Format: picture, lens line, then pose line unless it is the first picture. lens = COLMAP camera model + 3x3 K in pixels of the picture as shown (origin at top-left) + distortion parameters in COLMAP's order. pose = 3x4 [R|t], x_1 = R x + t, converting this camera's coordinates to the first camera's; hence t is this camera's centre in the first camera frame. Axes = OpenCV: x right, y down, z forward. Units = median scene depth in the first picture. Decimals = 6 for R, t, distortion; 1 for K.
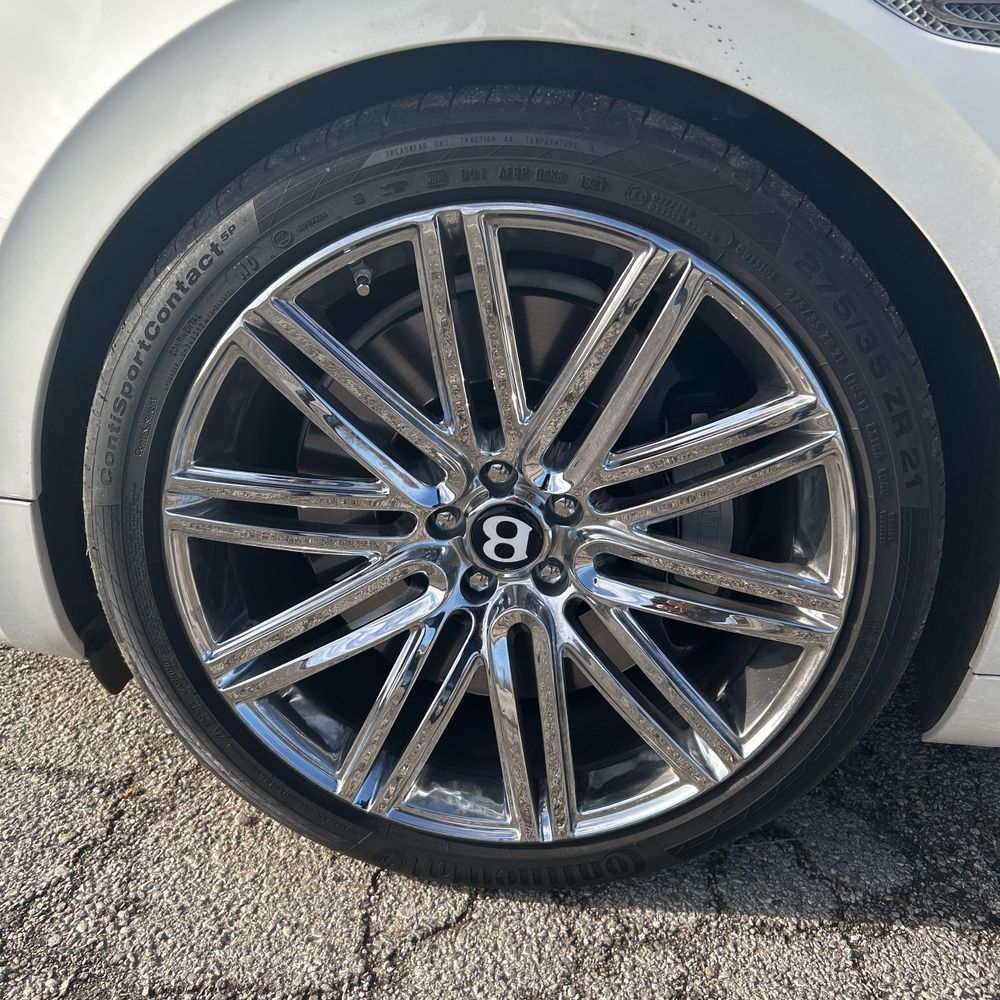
lens RADIAL K [[951.0, 0, 520.6], [0, 951.0, 484.9], [0, 0, 1]] dist [0.005358, -0.001492]
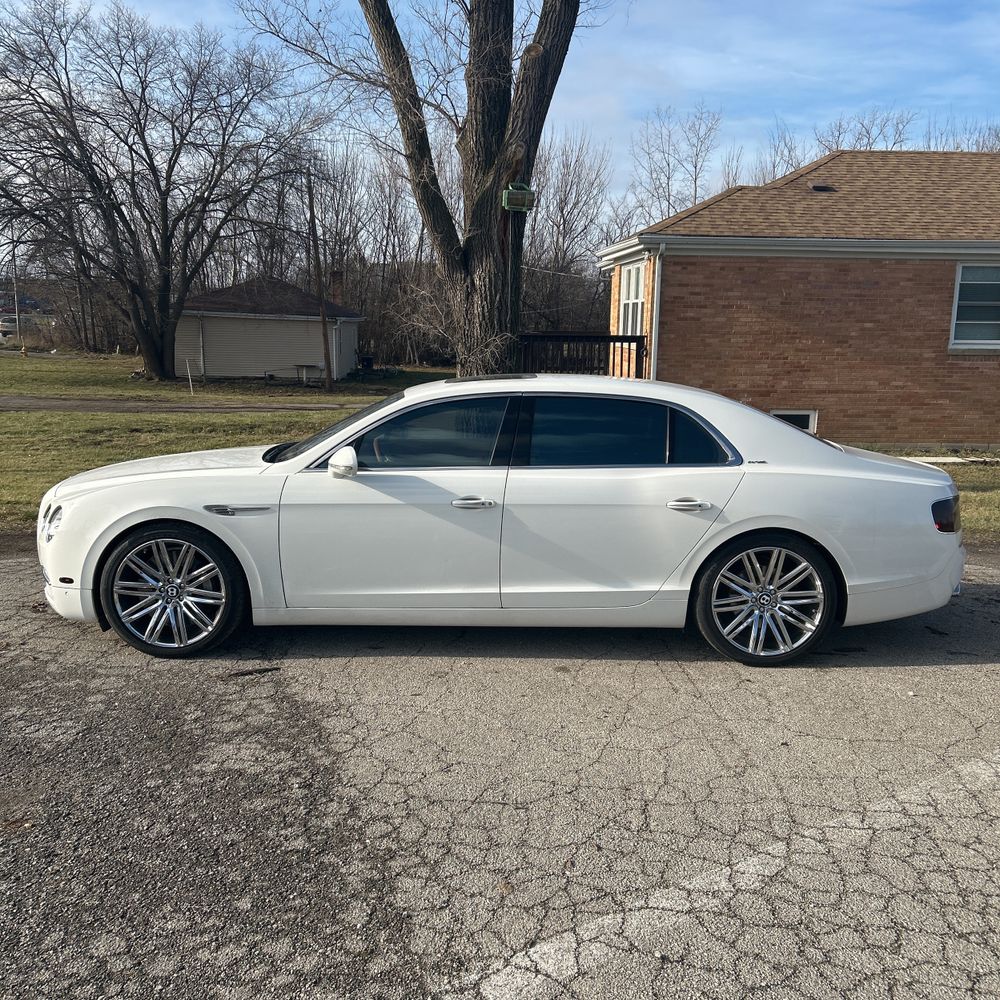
lens RADIAL K [[969.9, 0, 492.9], [0, 969.9, 499.5], [0, 0, 1]] dist [0.104755, -0.225634]
pose [[0.997198, -0.067945, 0.031296, 1.815950], [0.072964, 0.975713, -0.206545, 0.898356], [-0.016502, 0.208250, 0.977937, -5.089003]]
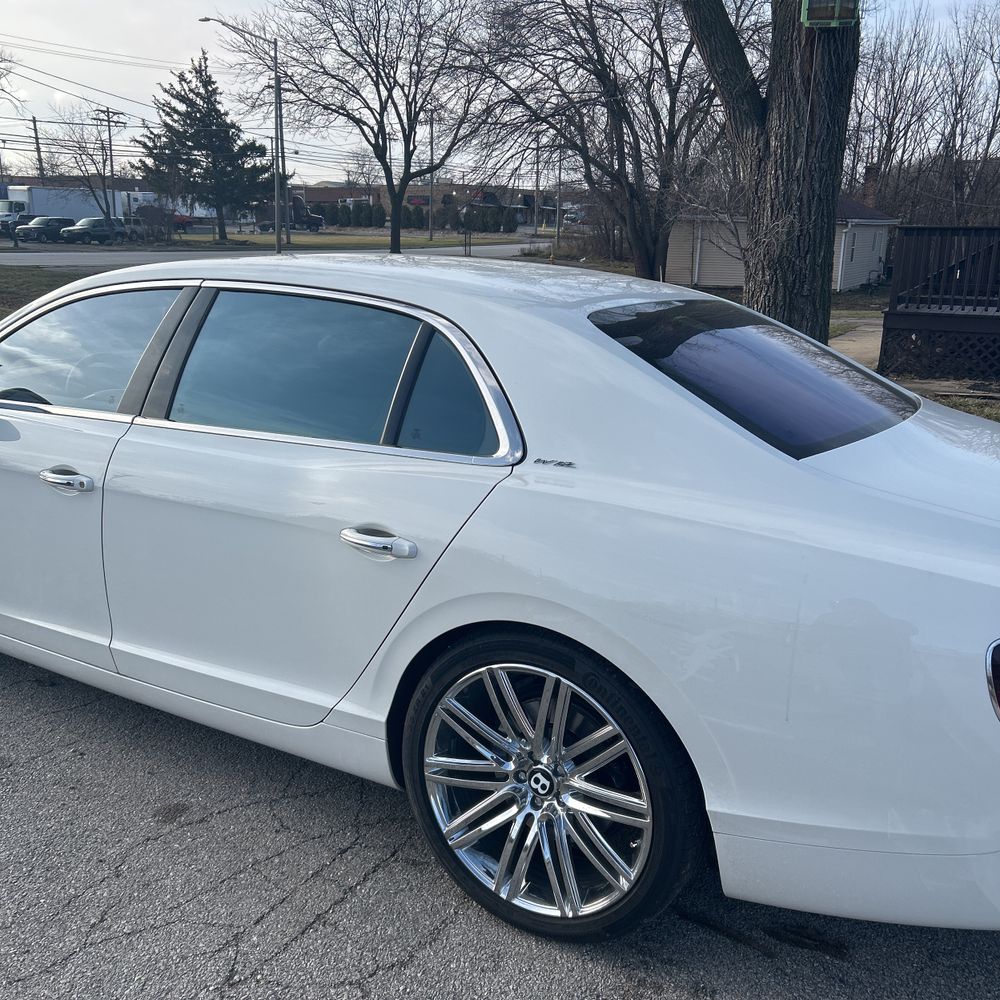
lens RADIAL K [[989.0, 0, 500.0], [0, 989.0, 500.0], [0, 0, 1]] dist [0.028351, -0.018847]
pose [[0.878243, 0.058591, -0.474611, 4.760776], [-0.124843, 0.986140, -0.109276, -0.065463], [0.461630, 0.155223, 0.873386, -1.523564]]
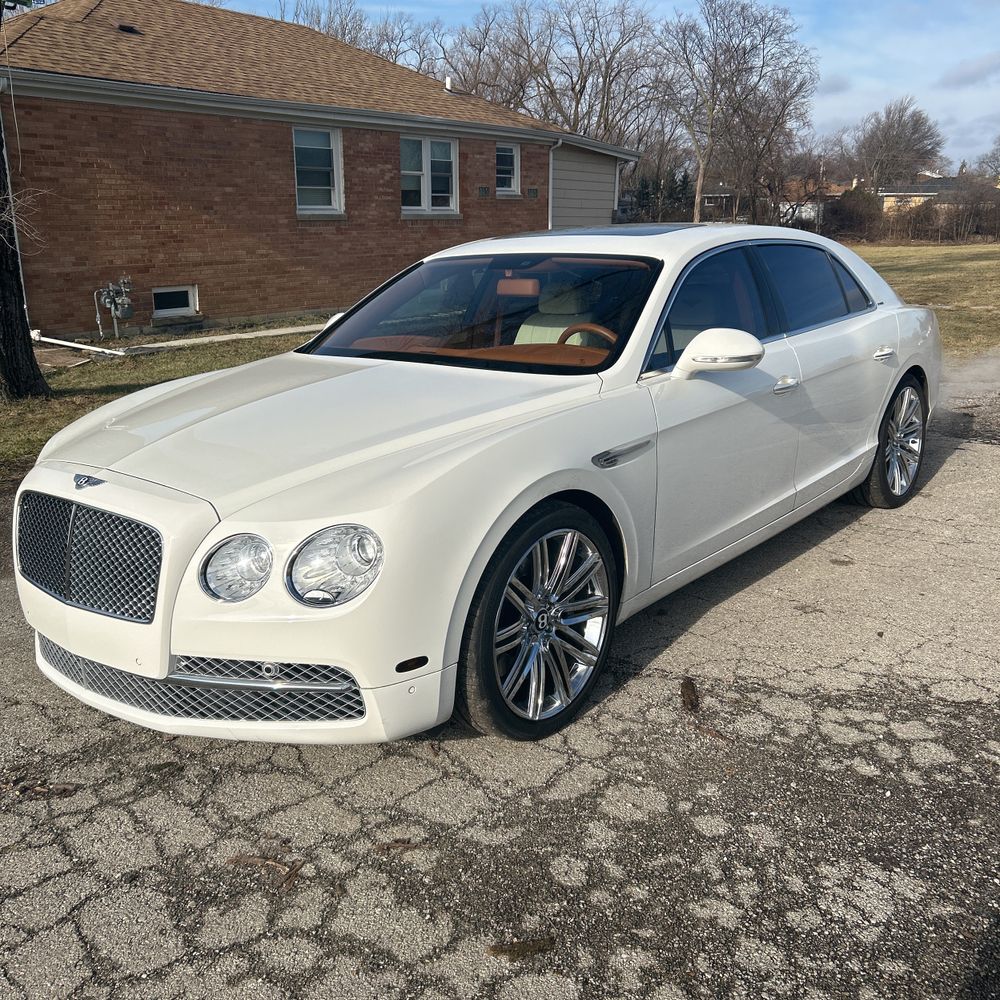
lens RADIAL K [[982.6, 0, 496.7], [0, 982.6, 496.3], [0, 0, 1]] dist [0.014068, -0.009818]
pose [[0.598928, -0.293446, 0.745101, -2.552673], [0.341557, 0.935173, 0.093752, -0.729659], [-0.724310, 0.198344, 0.660330, -1.251002]]
